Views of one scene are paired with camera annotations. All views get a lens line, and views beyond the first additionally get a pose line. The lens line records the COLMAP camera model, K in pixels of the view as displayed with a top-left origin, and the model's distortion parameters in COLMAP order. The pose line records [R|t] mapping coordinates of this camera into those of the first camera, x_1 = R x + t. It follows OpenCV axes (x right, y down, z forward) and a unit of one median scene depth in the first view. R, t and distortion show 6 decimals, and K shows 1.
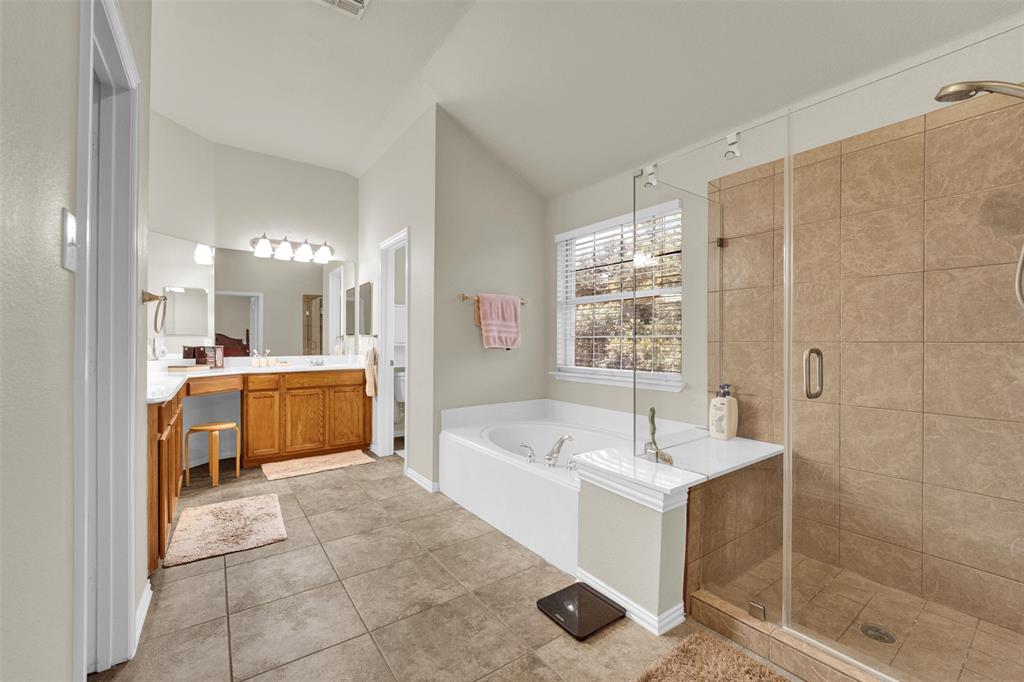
lens RADIAL K [[423.1, 0, 511.6], [0, 423.1, 329.4], [0, 0, 1]] dist [-0.008416, -0.000328]
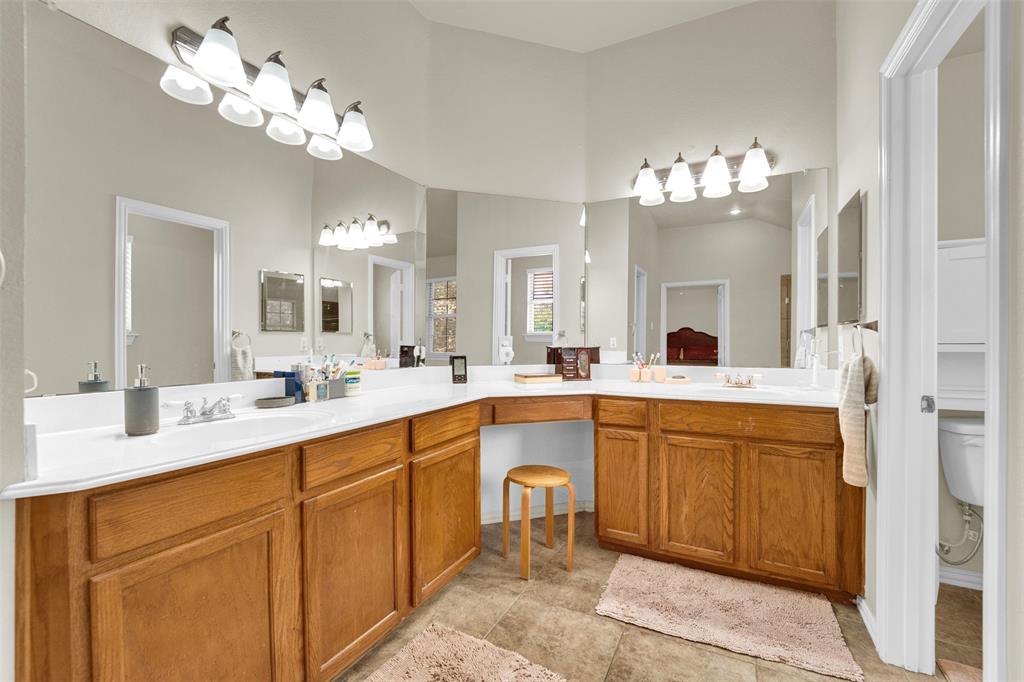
lens RADIAL K [[411.8, 0, 512.0], [0, 411.8, 341.0], [0, 0, 1]] dist [-0.024230, -0.000252]
pose [[0.438420, 0.001459, -0.898769, -0.147467], [0.025725, 0.999569, 0.014171, 0.017320], [0.898402, -0.029333, 0.438193, 0.582259]]
